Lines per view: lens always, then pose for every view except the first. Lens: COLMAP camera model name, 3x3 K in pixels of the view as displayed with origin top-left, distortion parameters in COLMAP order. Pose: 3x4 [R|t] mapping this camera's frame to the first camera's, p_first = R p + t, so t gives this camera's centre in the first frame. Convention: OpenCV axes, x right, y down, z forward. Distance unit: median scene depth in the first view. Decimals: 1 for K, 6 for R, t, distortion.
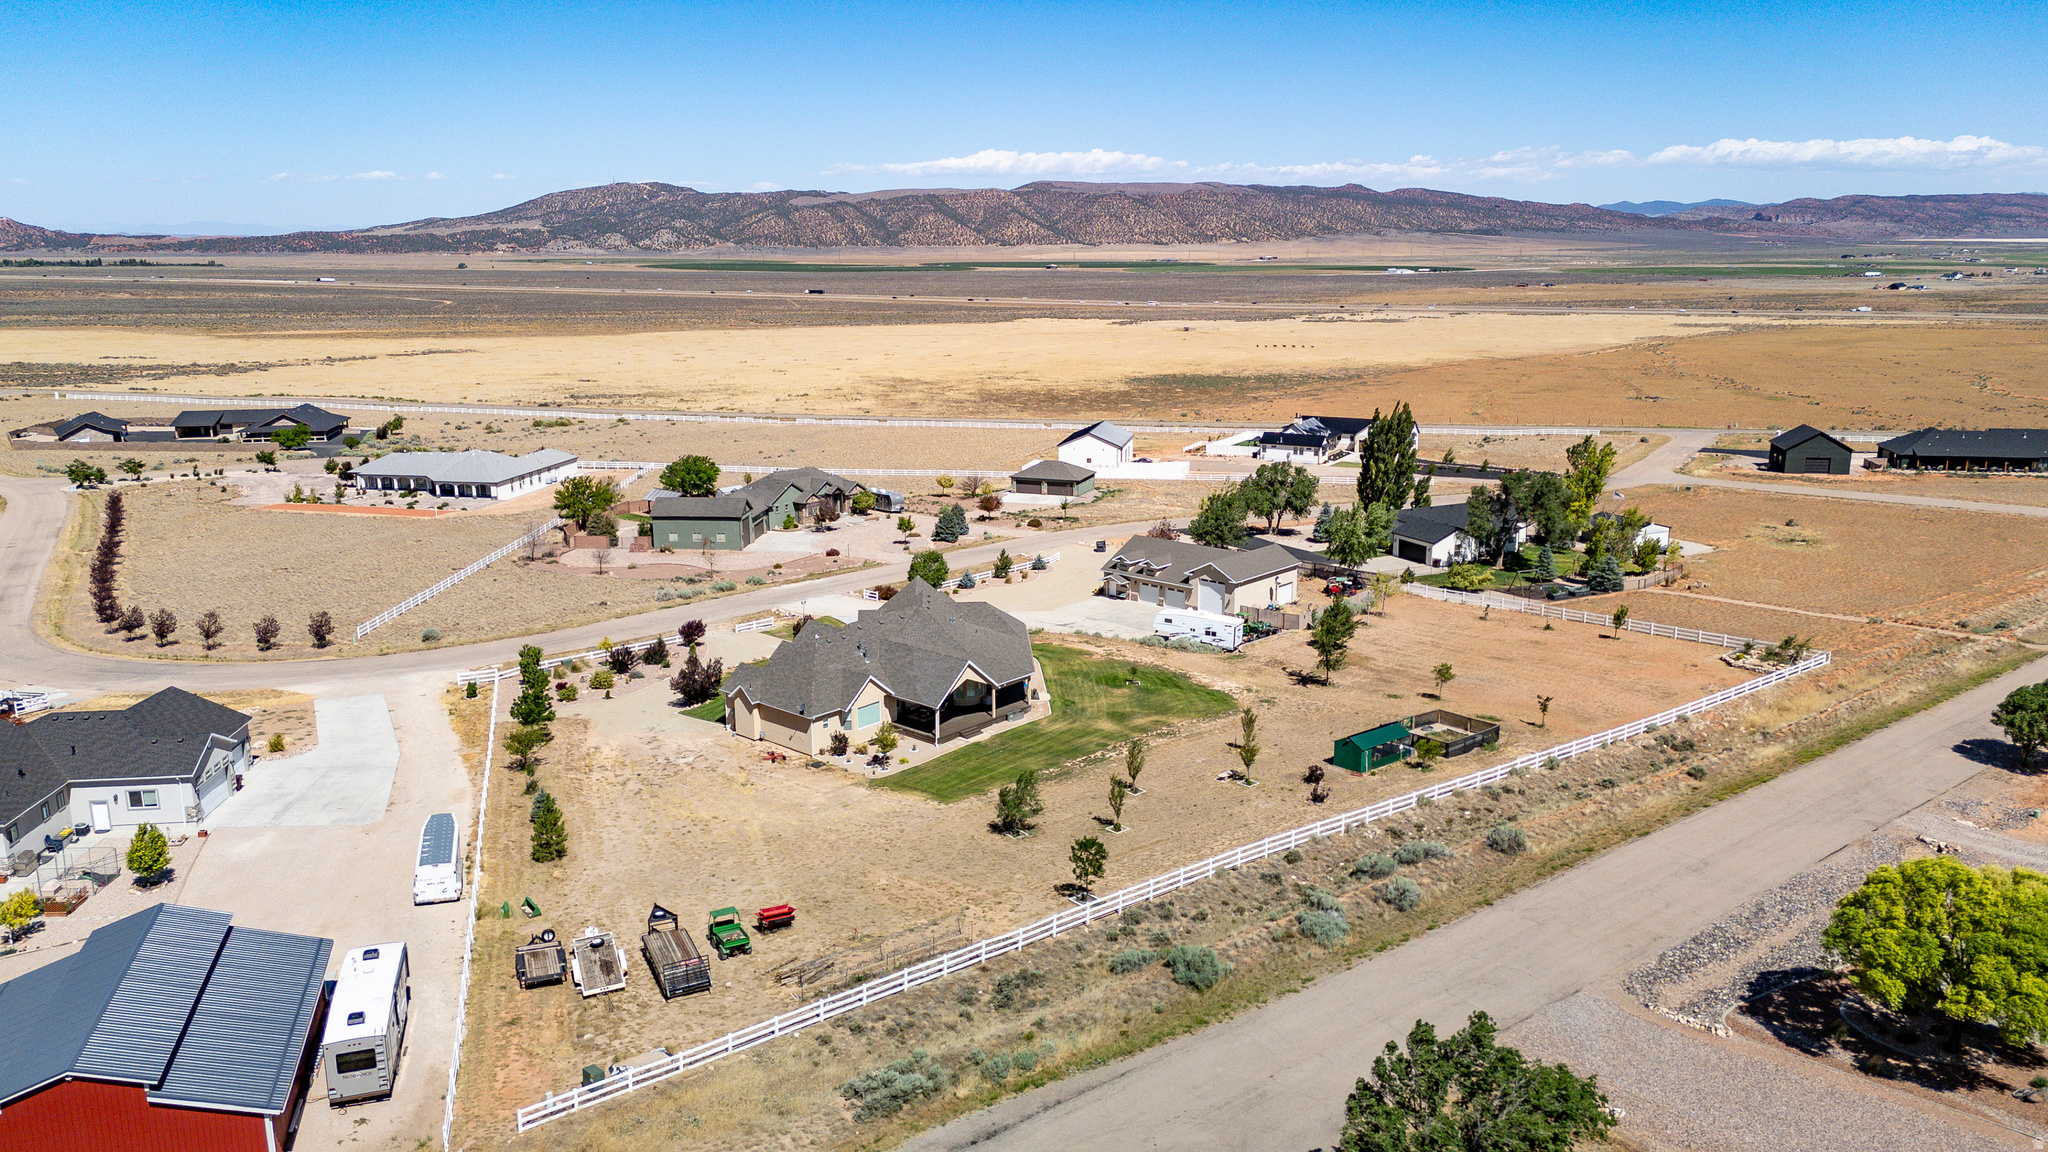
lens RADIAL K [[1492.2, 0, 1021.6], [0, 1492.2, 579.7], [0, 0, 1]] dist [0.062425, -0.052587]
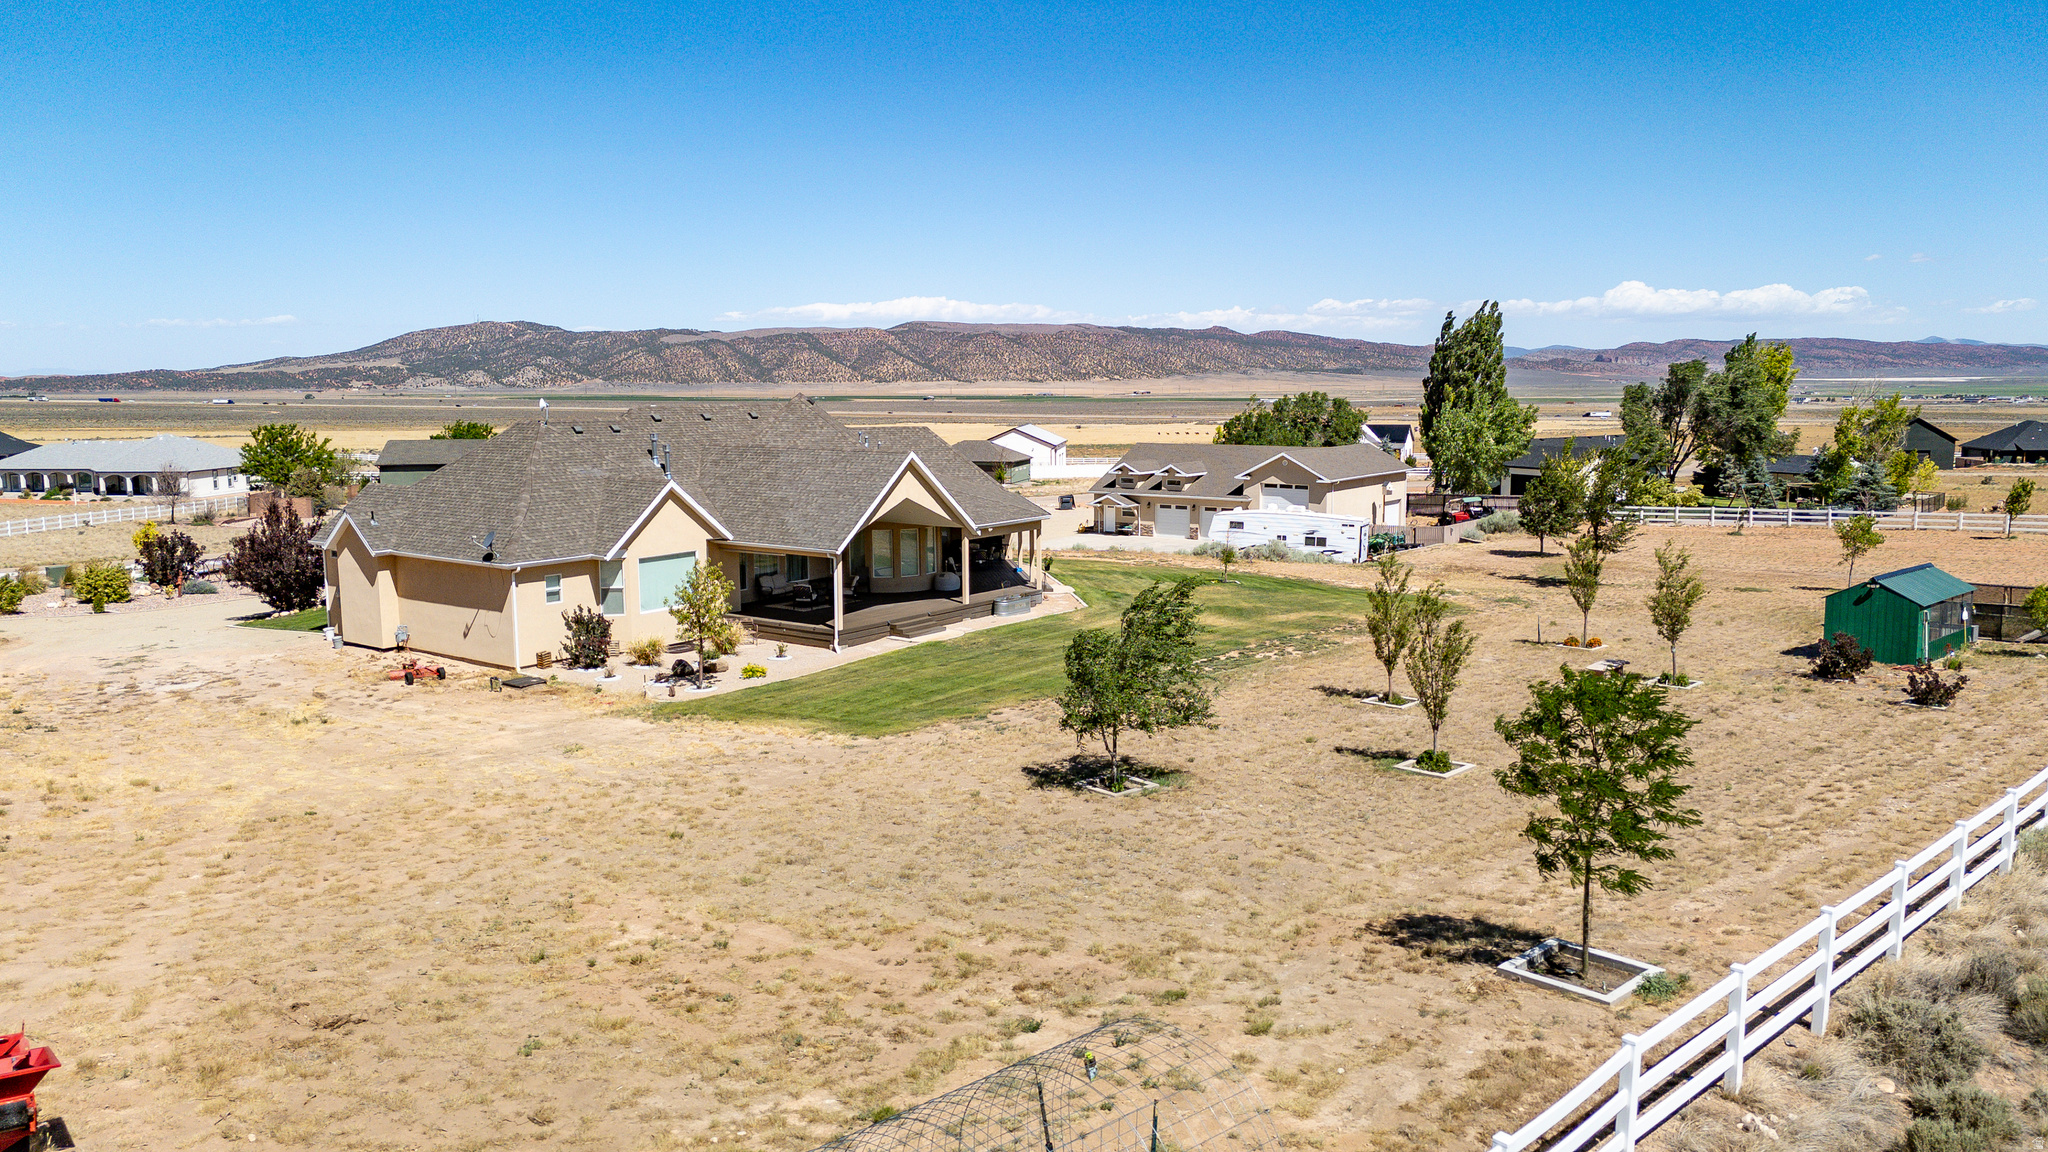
lens RADIAL K [[1492.2, 0, 1023.0], [0, 1492.2, 587.7], [0, 0, 1]] dist [0.062425, -0.052587]
pose [[0.996452, -0.013116, 0.083135, -0.008463], [0.020446, 0.995916, -0.087937, 0.028093], [-0.081642, 0.089325, 0.992651, 0.125061]]
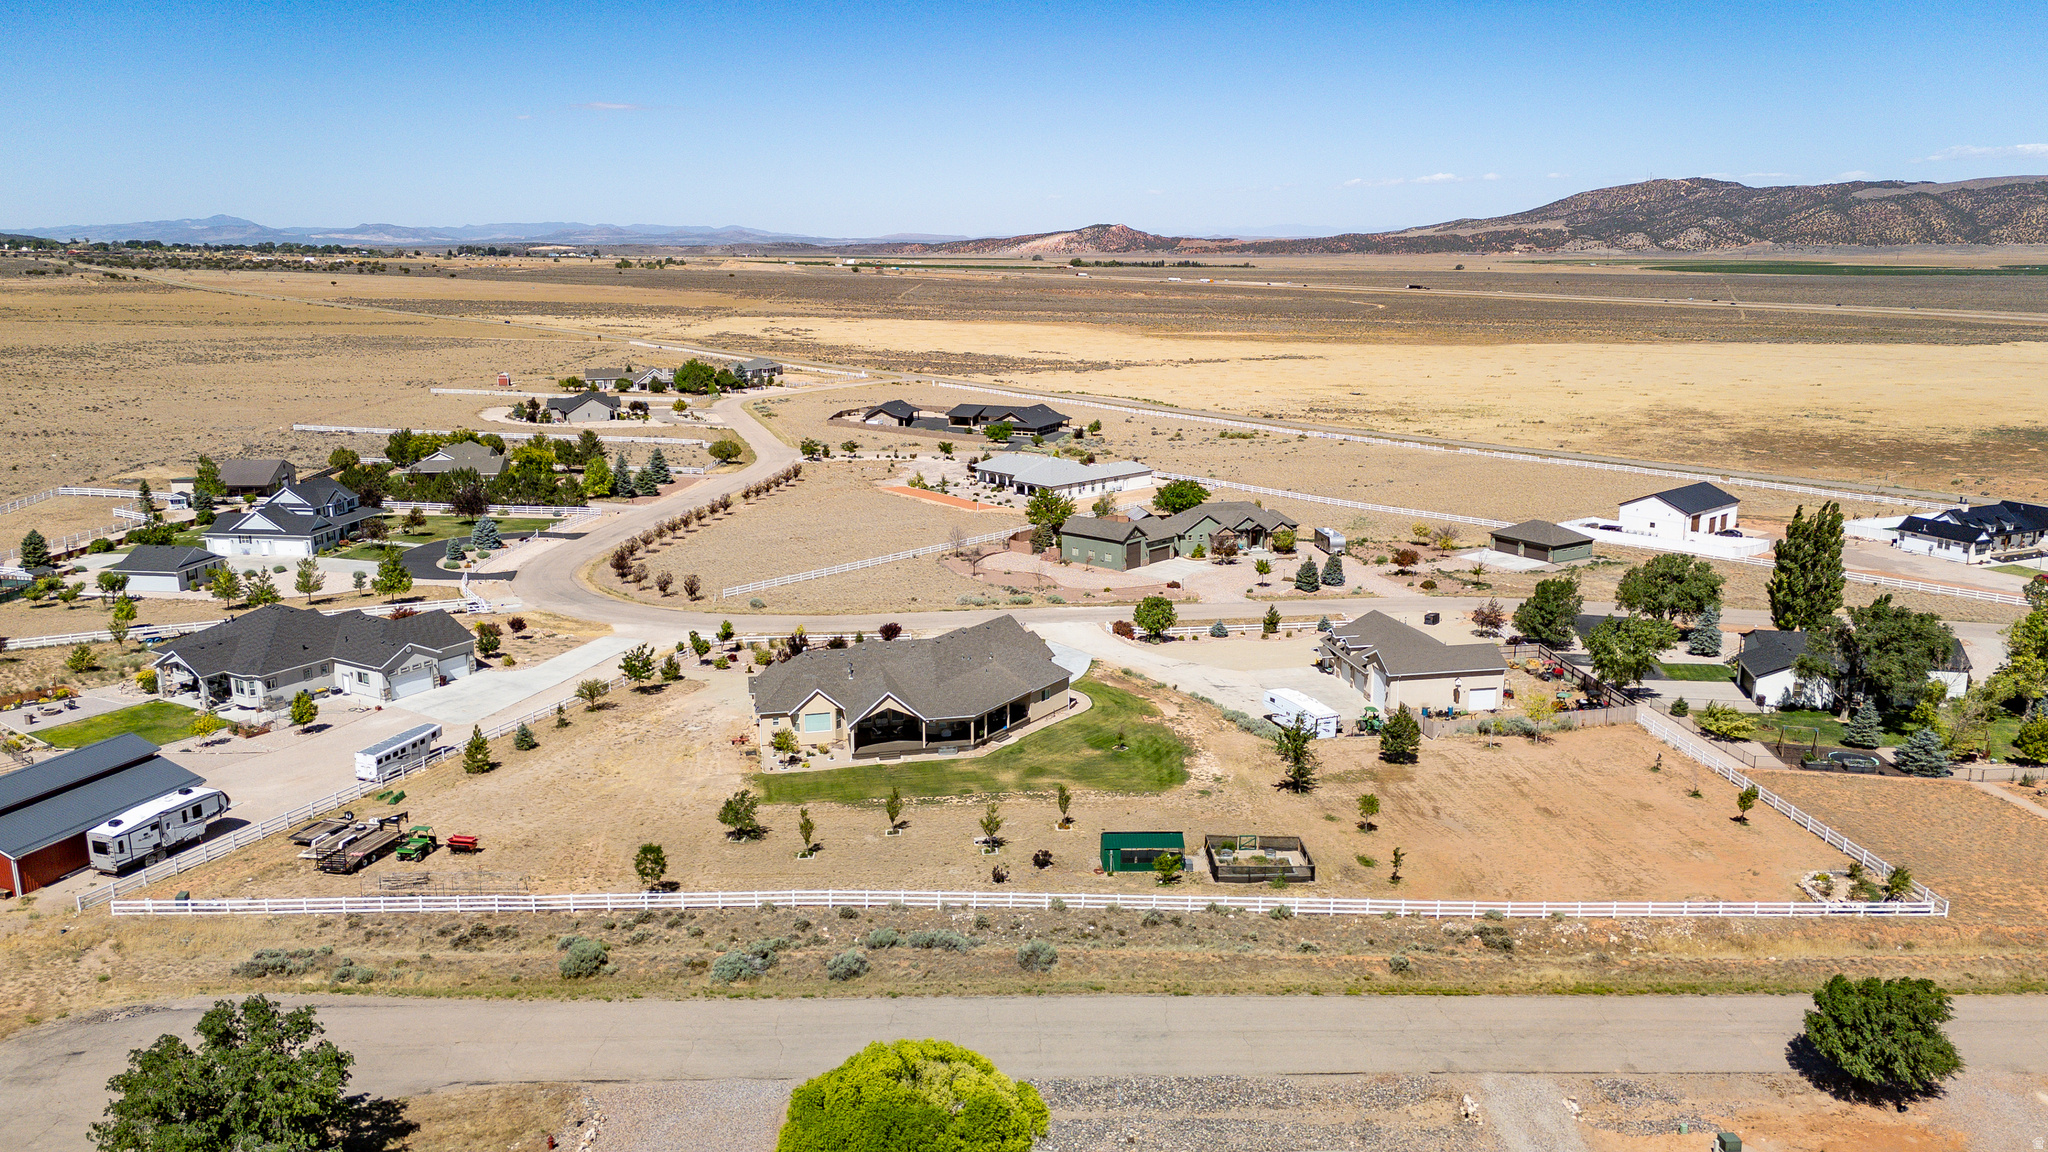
lens RADIAL K [[1492.2, 0, 1030.8], [0, 1492.2, 574.7], [0, 0, 1]] dist [0.062425, -0.052587]
pose [[0.796733, 0.134838, -0.589097, 0.151568], [-0.135939, 0.989797, 0.042701, -0.020779], [0.588844, 0.046060, 0.806934, 0.031804]]
